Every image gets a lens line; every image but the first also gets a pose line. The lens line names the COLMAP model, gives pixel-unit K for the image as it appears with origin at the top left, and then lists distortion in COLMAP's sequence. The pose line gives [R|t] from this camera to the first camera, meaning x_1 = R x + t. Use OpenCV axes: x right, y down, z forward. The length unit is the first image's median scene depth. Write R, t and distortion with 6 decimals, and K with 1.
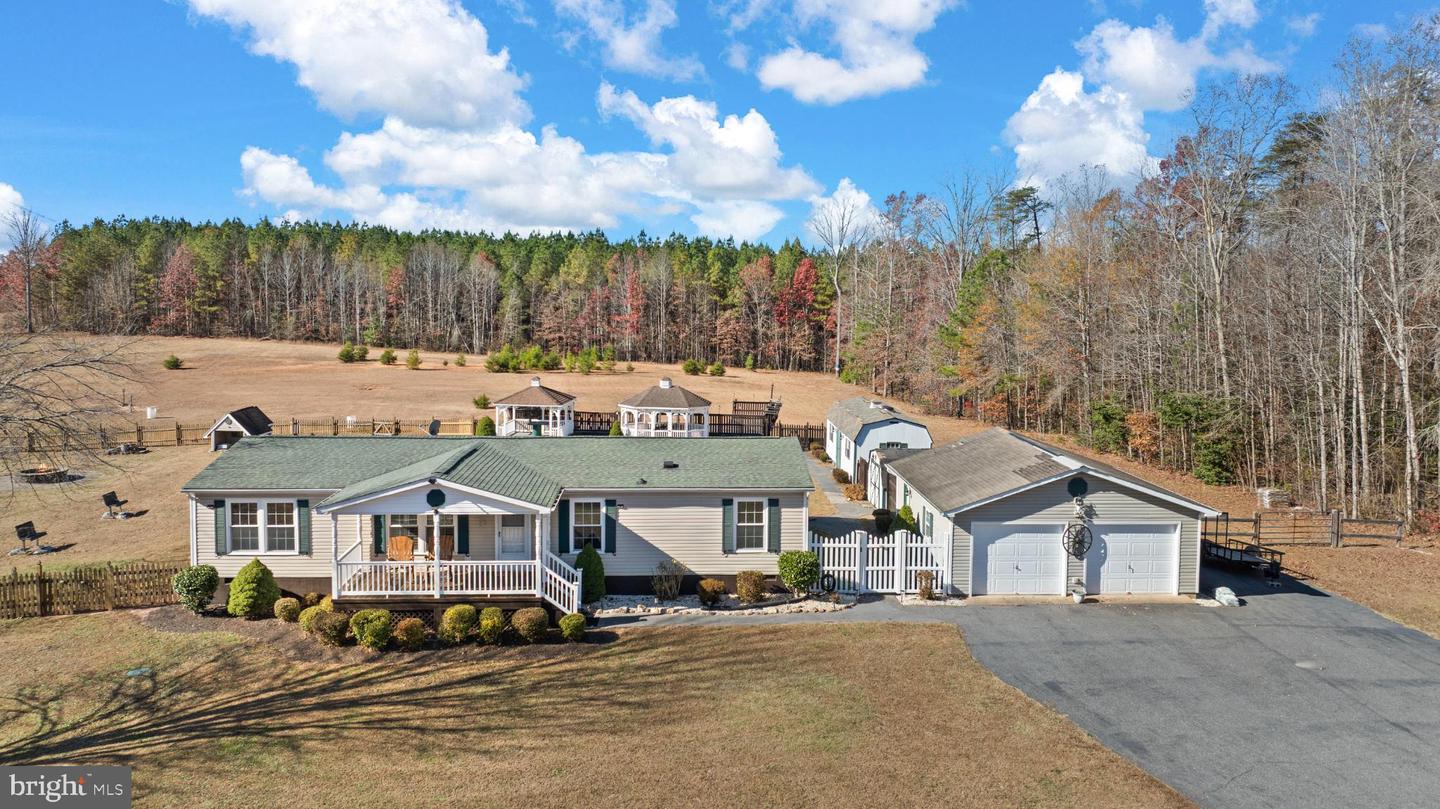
lens RADIAL K [[1038.7, 0, 722.3], [0, 1038.7, 342.8], [0, 0, 1]] dist [-0.021425, 0.011711]
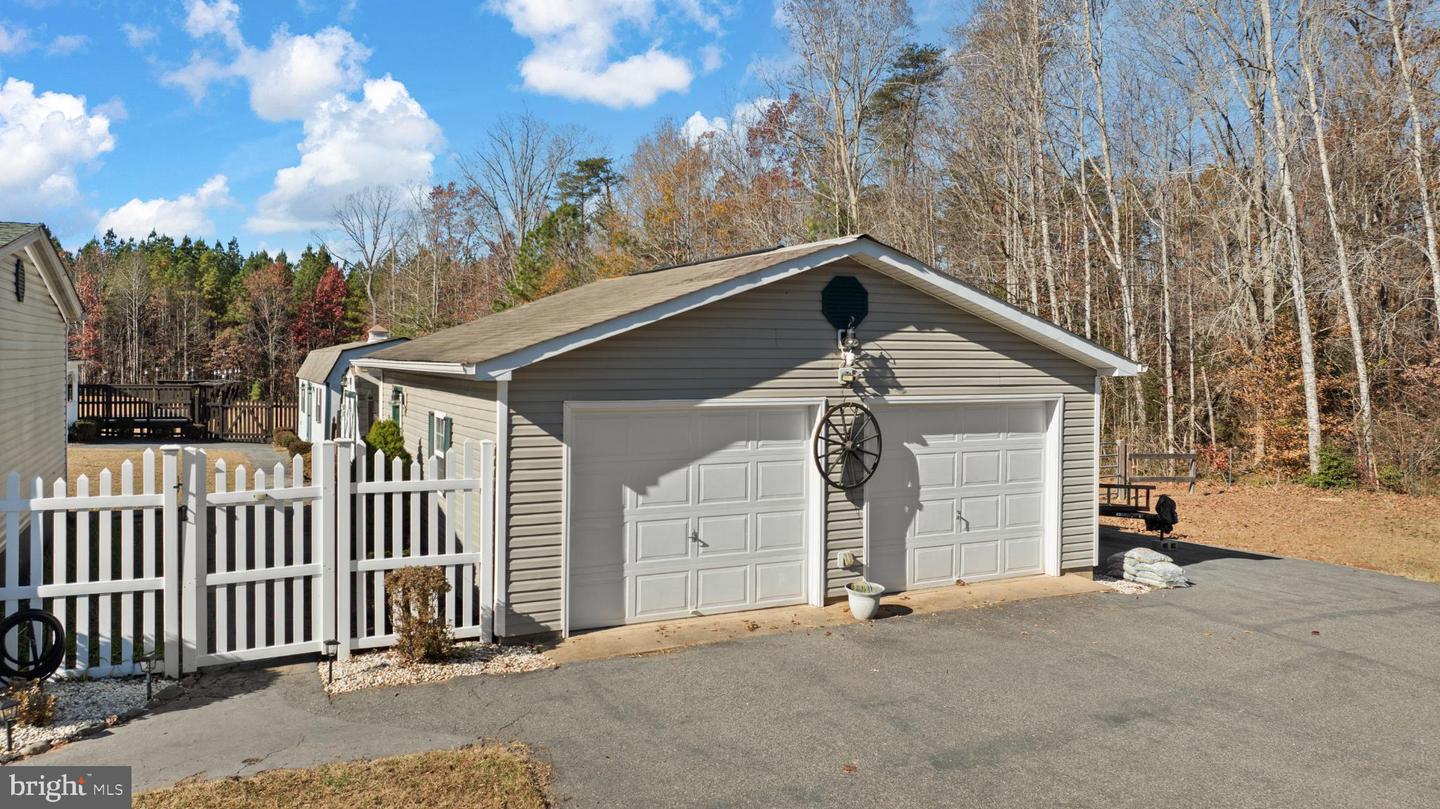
lens RADIAL K [[1038.7, 0, 759.2], [0, 1038.7, 352.2], [0, 0, 1]] dist [-0.021425, 0.011711]
pose [[0.899135, 0.000810, 0.437671, 0.152593], [0.019532, 0.998928, -0.041974, 0.171383], [-0.437236, 0.046289, 0.898155, 0.680945]]
